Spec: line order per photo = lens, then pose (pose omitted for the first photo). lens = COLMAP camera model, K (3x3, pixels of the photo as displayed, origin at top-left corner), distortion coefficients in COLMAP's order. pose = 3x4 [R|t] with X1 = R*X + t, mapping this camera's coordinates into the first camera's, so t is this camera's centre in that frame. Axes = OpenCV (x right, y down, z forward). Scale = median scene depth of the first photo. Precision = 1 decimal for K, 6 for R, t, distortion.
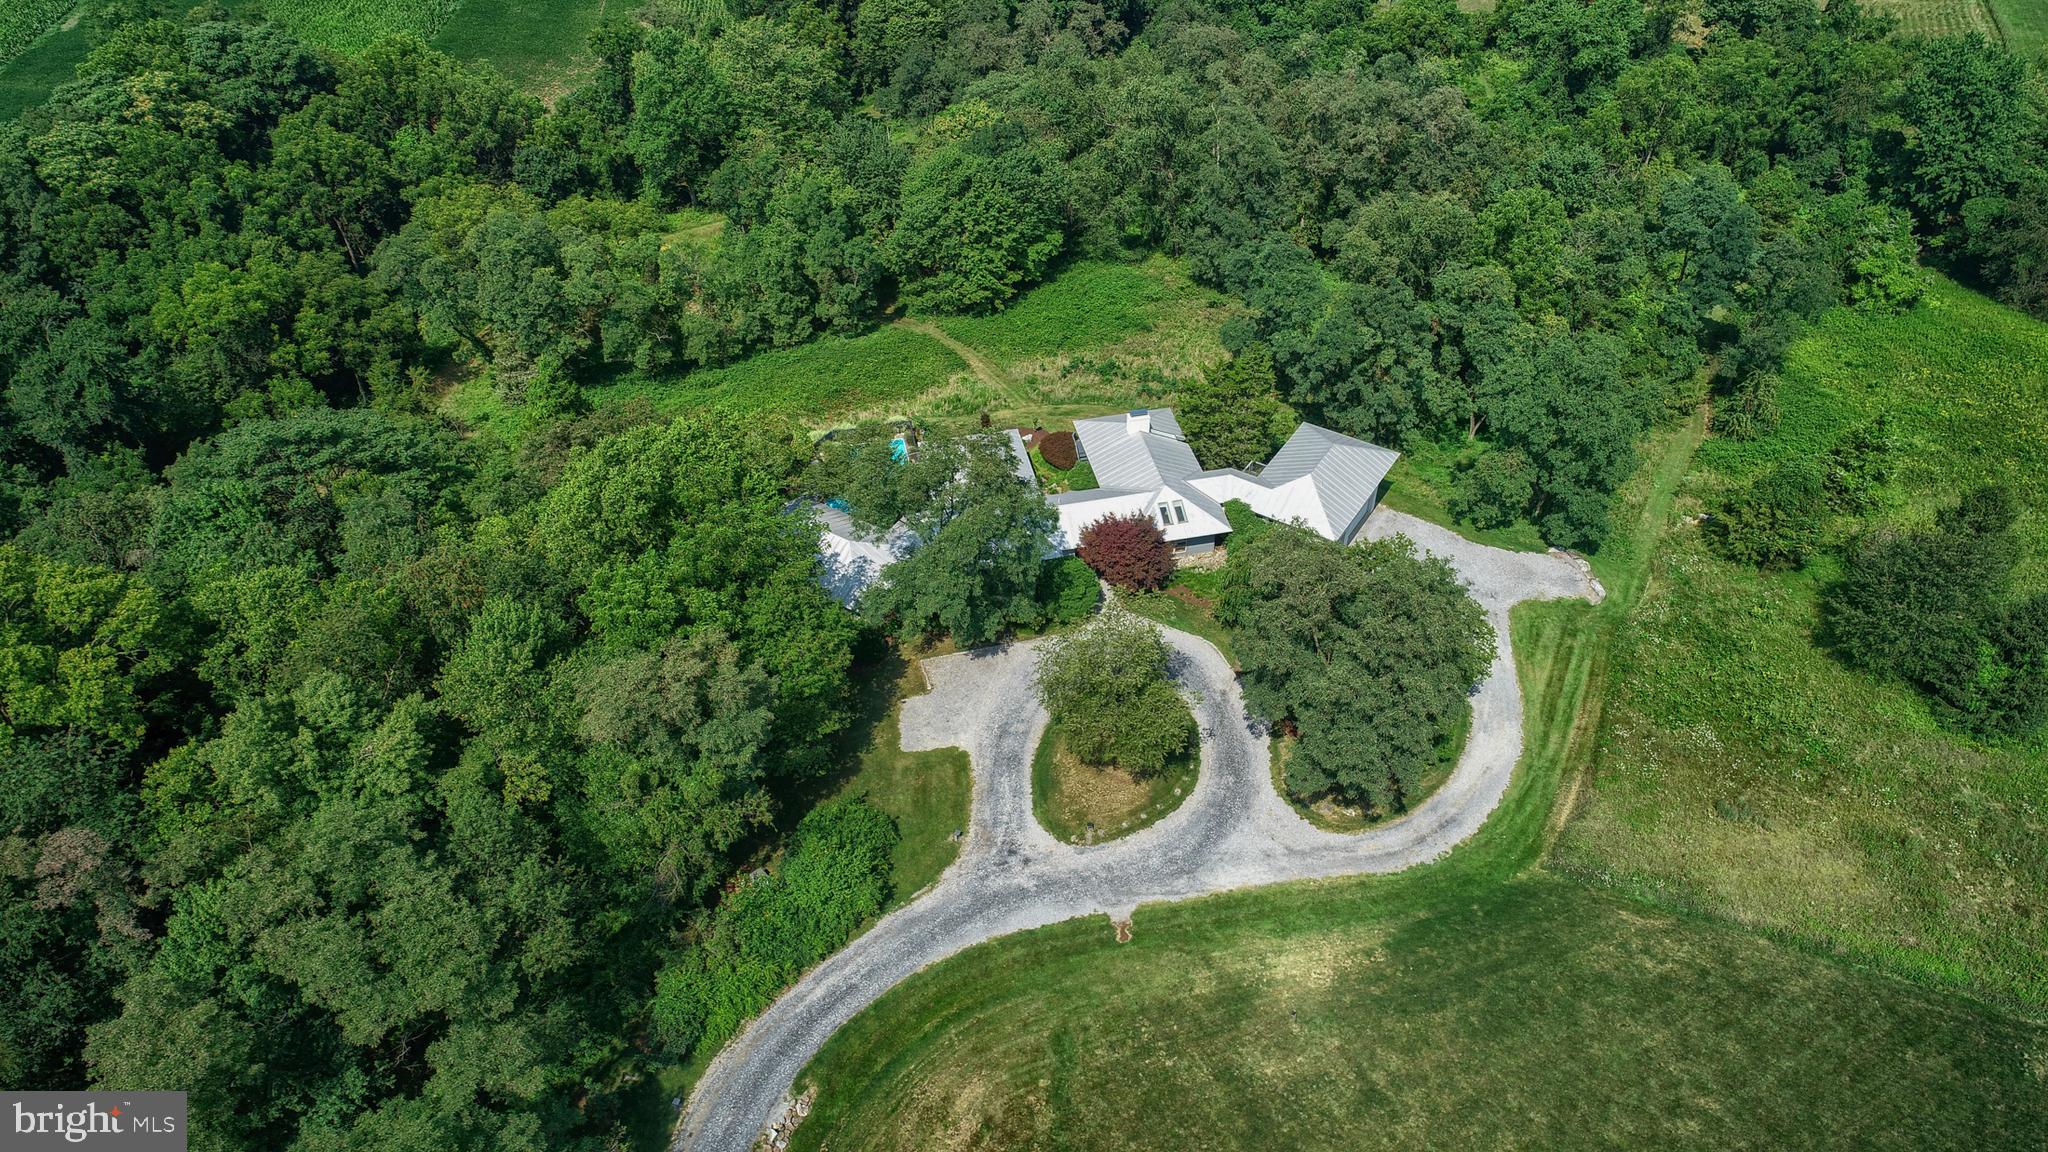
lens RADIAL K [[1372.3, 0, 1024.0], [0, 1372.3, 576.0], [0, 0, 1]] dist [-0.003535, 0.003006]
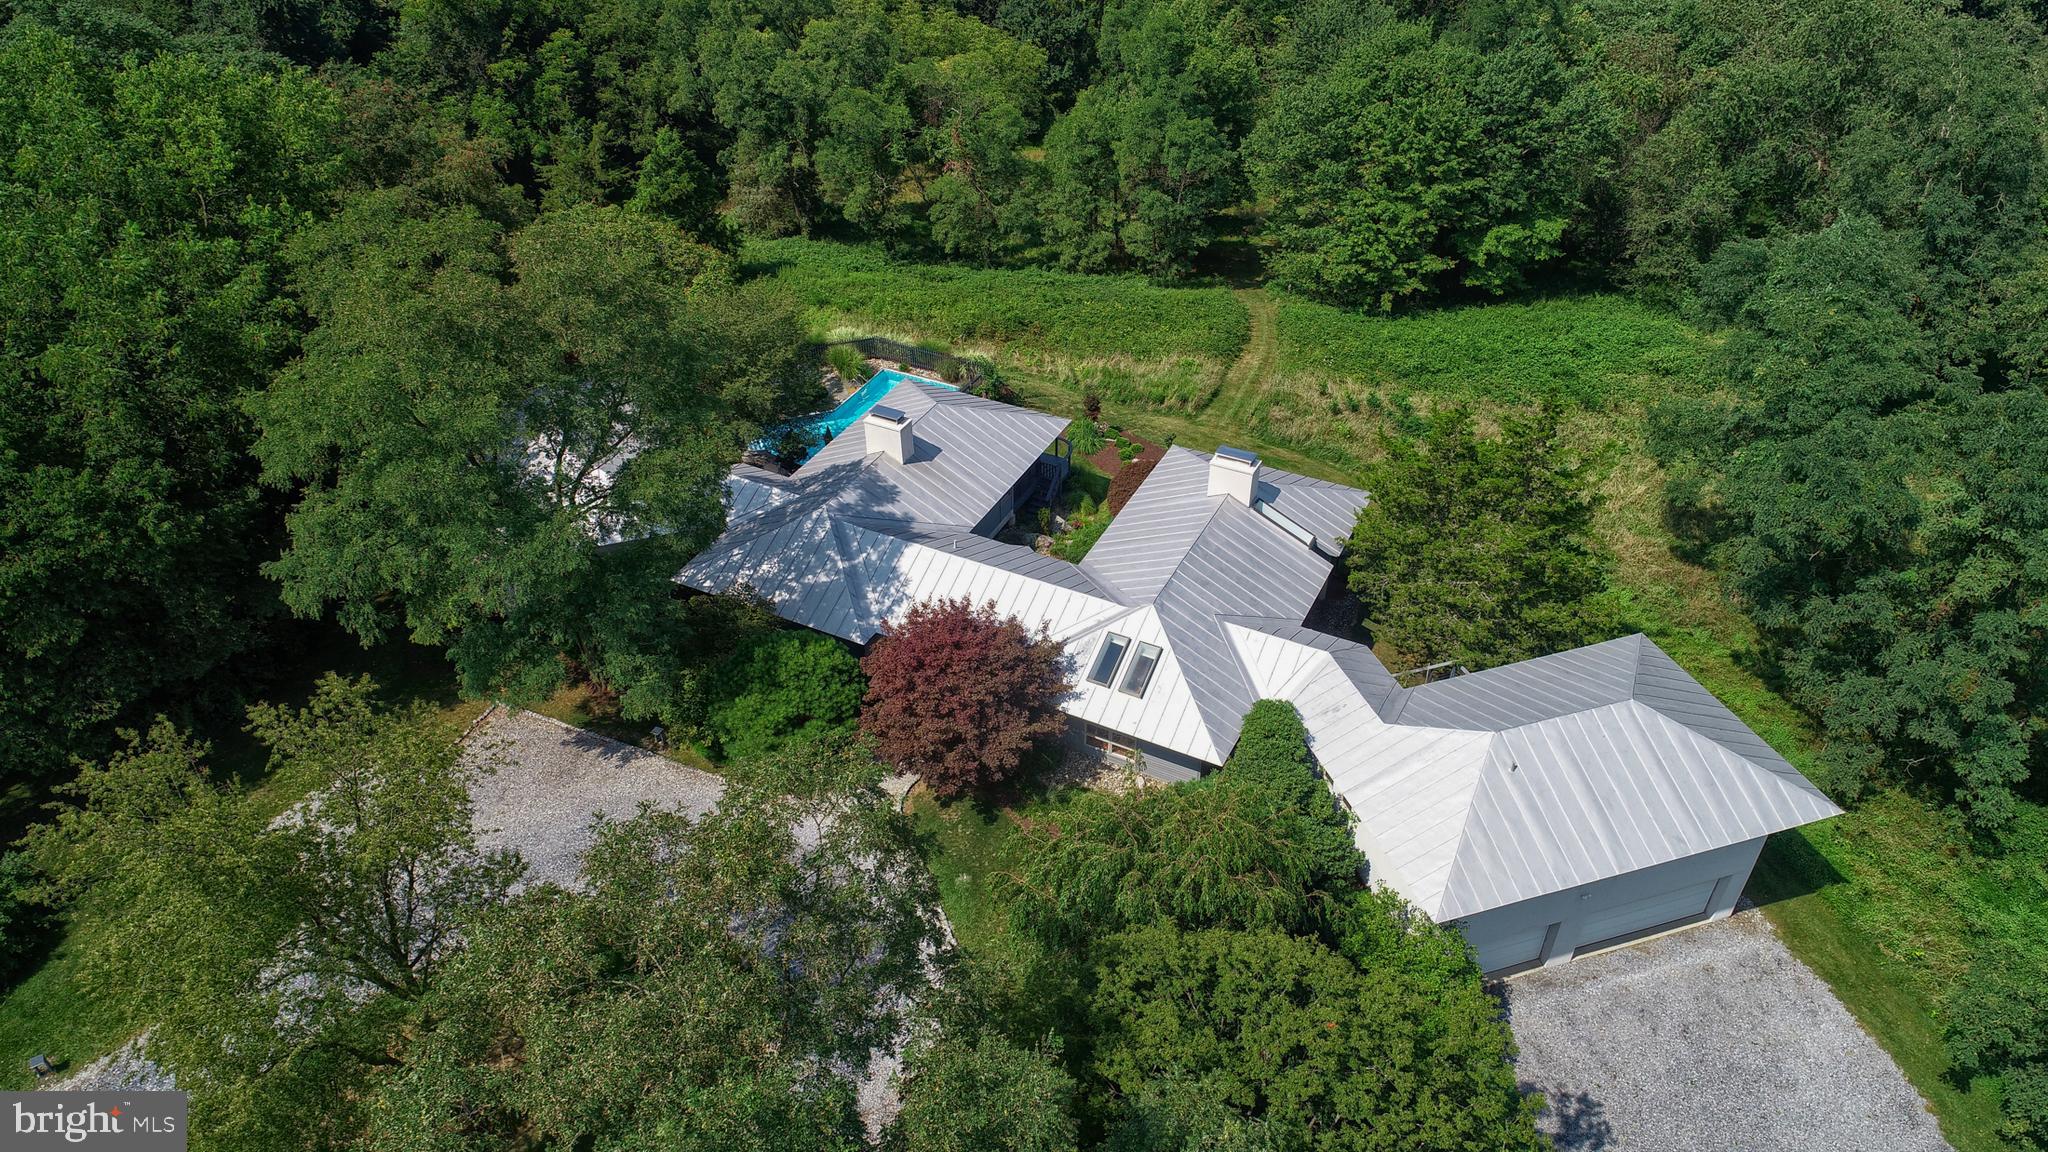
lens RADIAL K [[1334.0, 0, 1024.0], [0, 1334.0, 576.0], [0, 0, 1]] dist [0.197156, -0.183290]
pose [[0.776099, 0.388561, -0.496680, 0.312600], [-0.416542, 0.907210, 0.058848, -0.091853], [0.473459, 0.161216, 0.865936, 0.678327]]
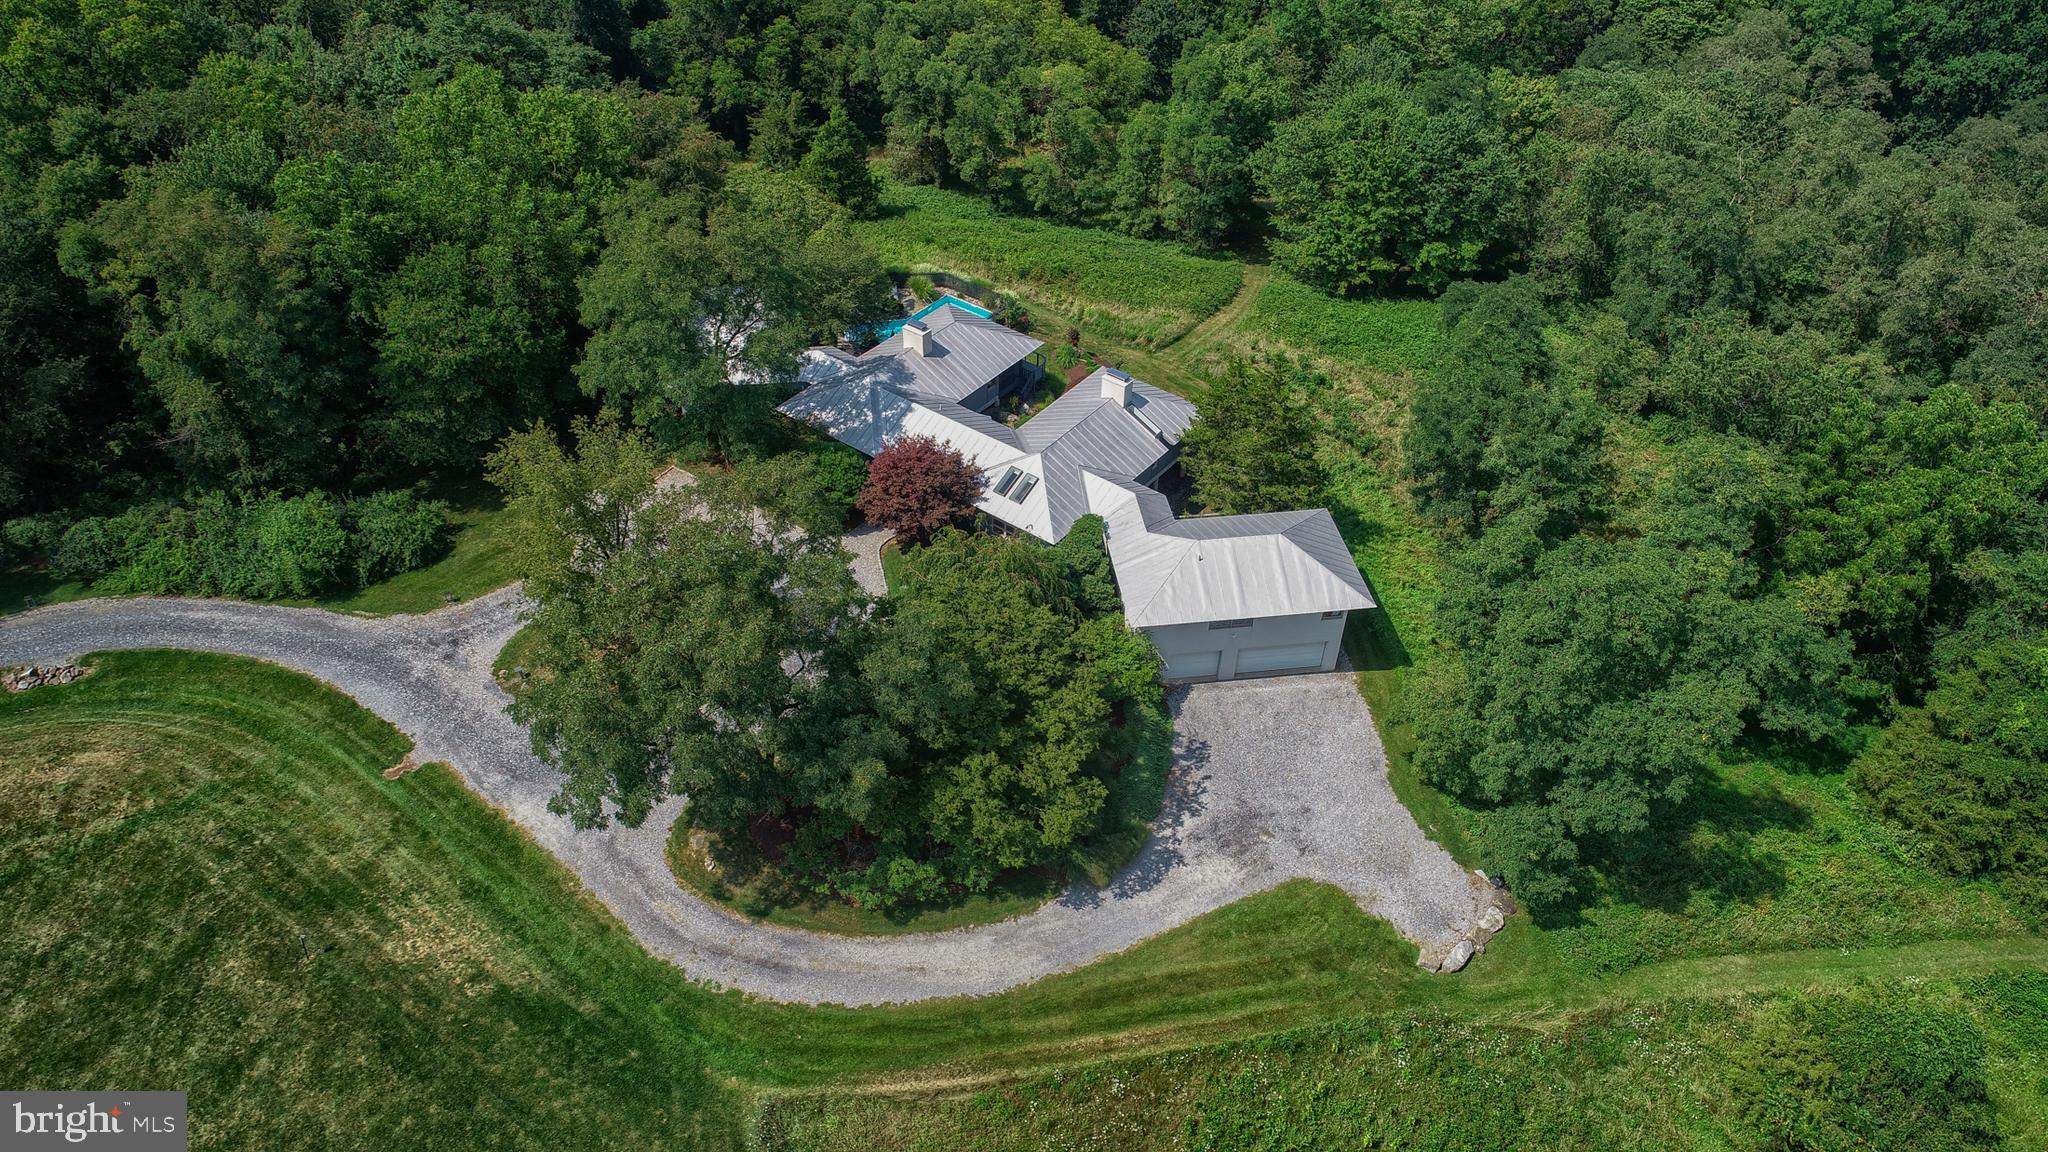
lens RADIAL K [[1372.3, 0, 1024.0], [0, 1372.3, 576.0], [0, 0, 1]] dist [-0.003535, 0.003006]
pose [[0.650991, 0.511329, -0.561029, 0.614860], [-0.520269, 0.838739, 0.160742, -0.140344], [0.552749, 0.187244, 0.812040, 0.446894]]
